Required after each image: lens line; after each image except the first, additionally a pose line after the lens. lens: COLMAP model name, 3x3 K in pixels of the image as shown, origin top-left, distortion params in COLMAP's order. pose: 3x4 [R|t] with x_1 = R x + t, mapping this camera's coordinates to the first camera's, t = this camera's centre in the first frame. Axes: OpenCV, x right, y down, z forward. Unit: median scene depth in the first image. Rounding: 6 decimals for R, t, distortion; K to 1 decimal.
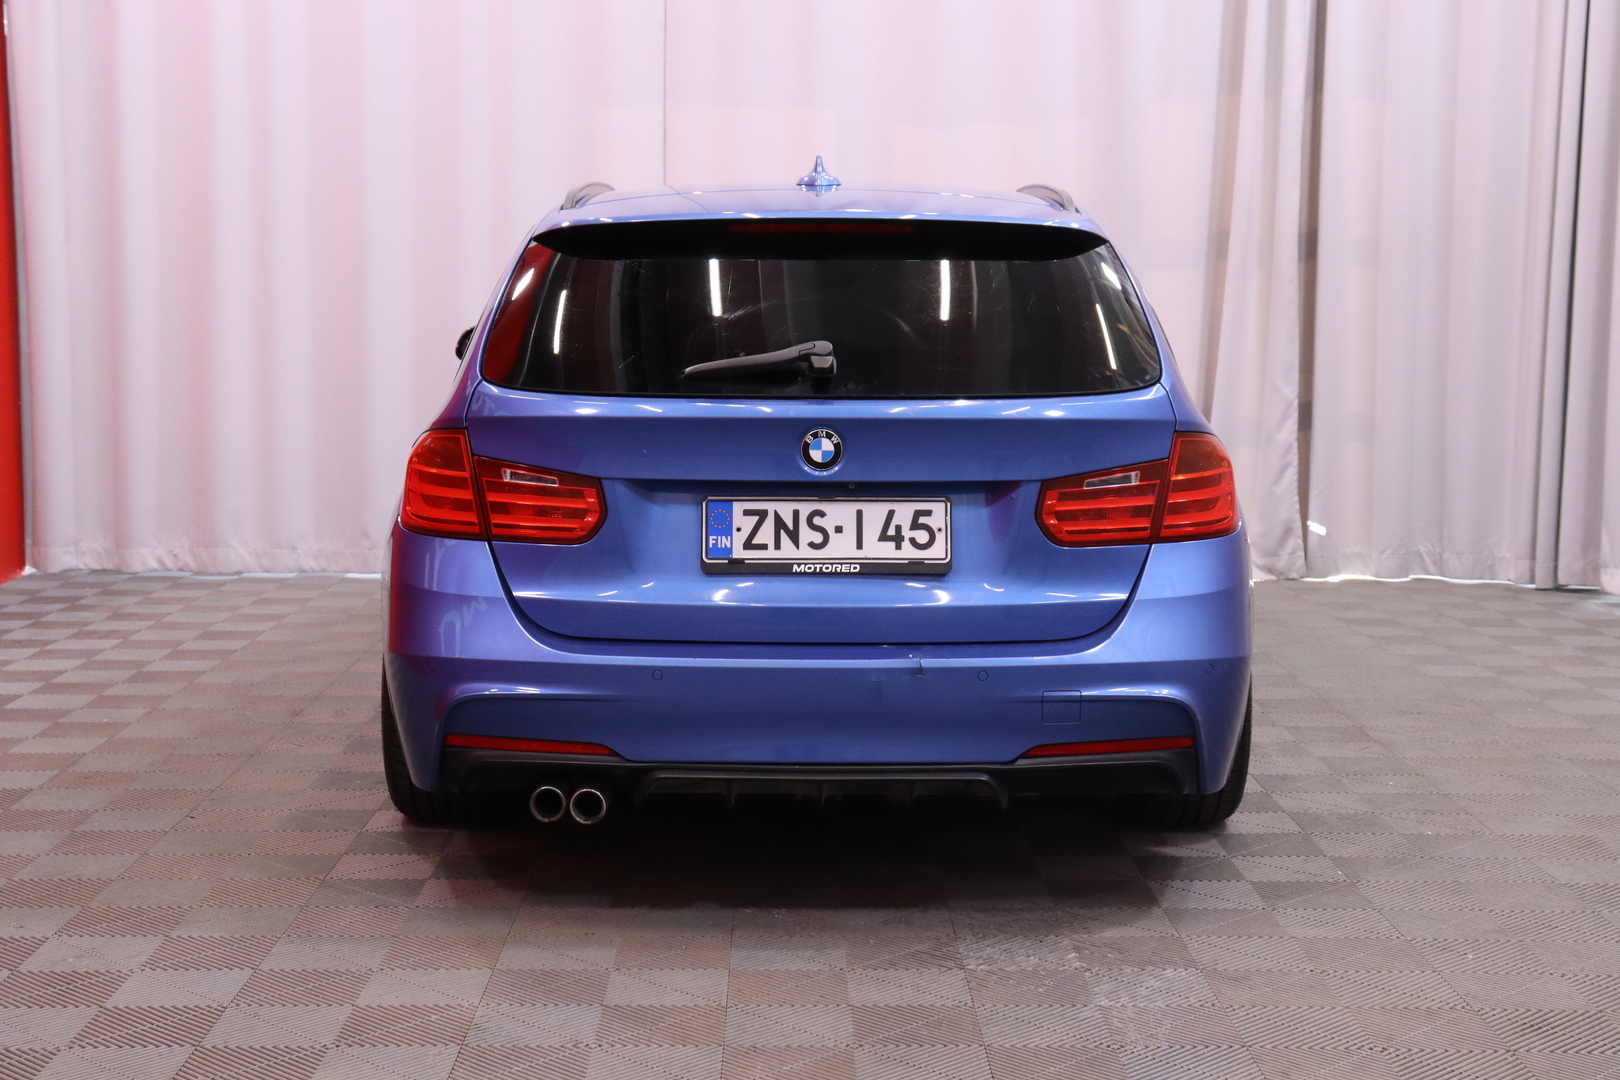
lens RADIAL K [[2505.4, 0, 798.2], [0, 2505.4, 534.5], [0, 0, 1]] dist [0.097100, 0.000000]
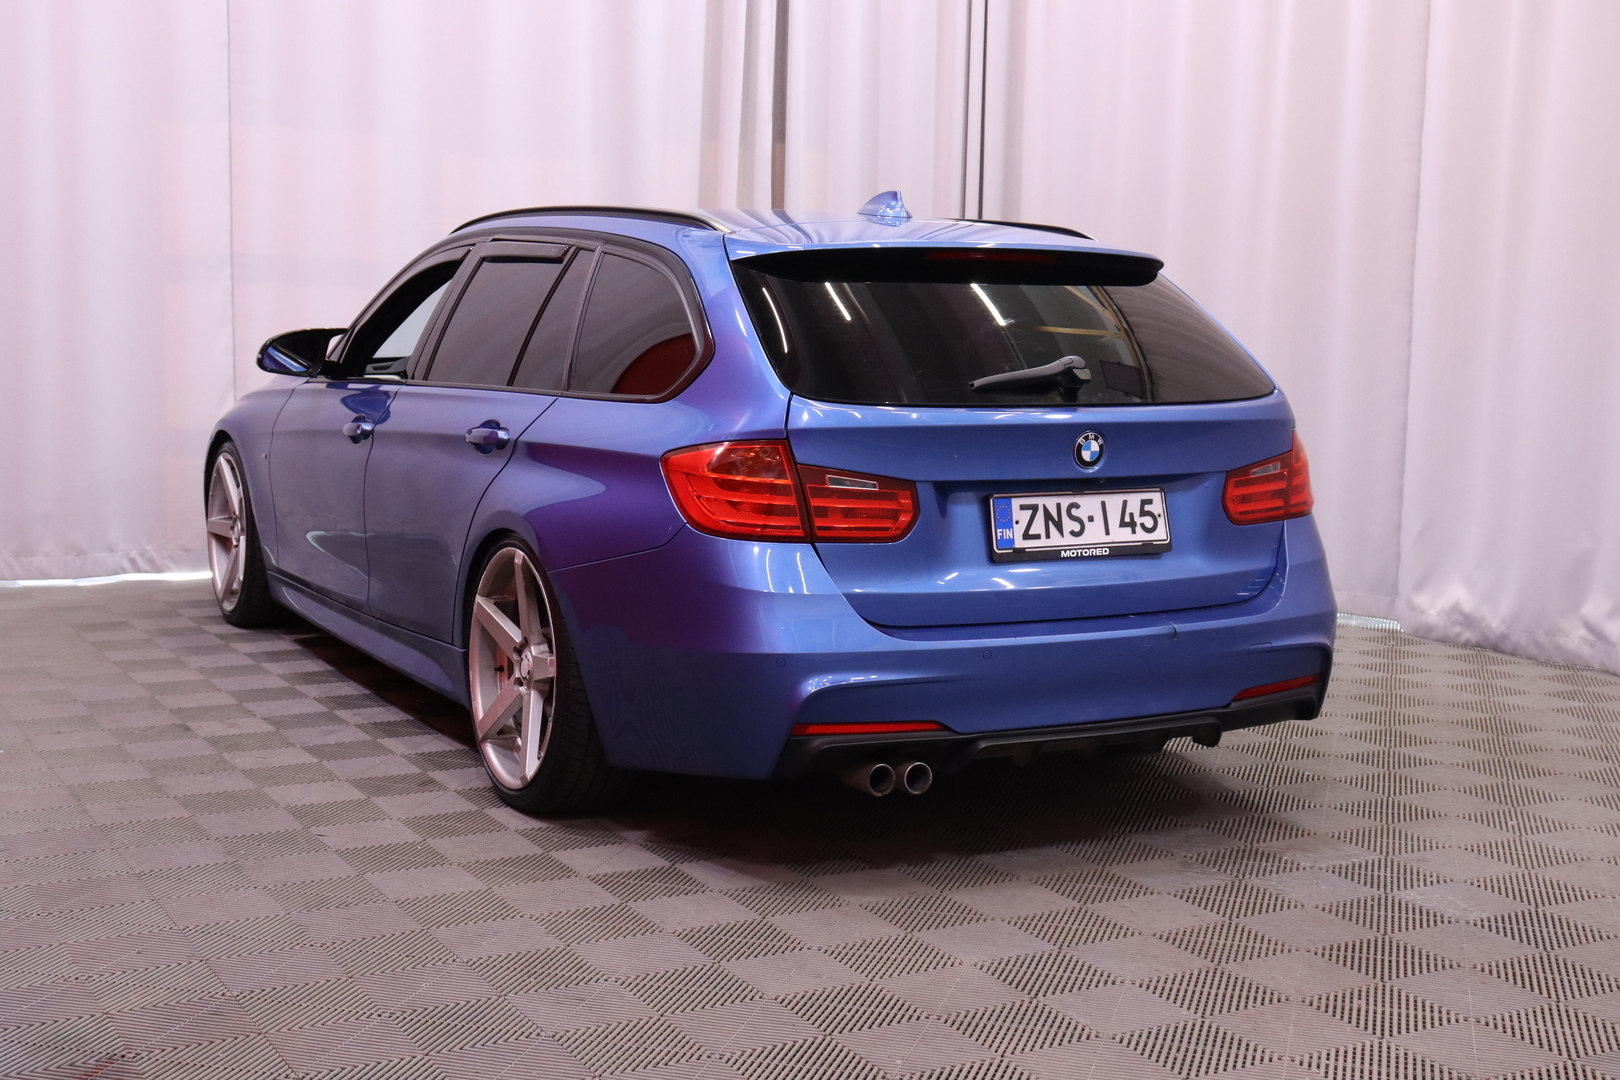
lens RADIAL K [[2180.4, 0, 805.3], [0, 2180.4, 544.8], [0, 0, 1]] dist [0.006699, 0.000000]
pose [[0.865325, -0.047639, 0.498942, -0.601508], [0.039083, 0.998855, 0.027588, -0.022917], [-0.499685, -0.004372, 0.866196, 0.192045]]
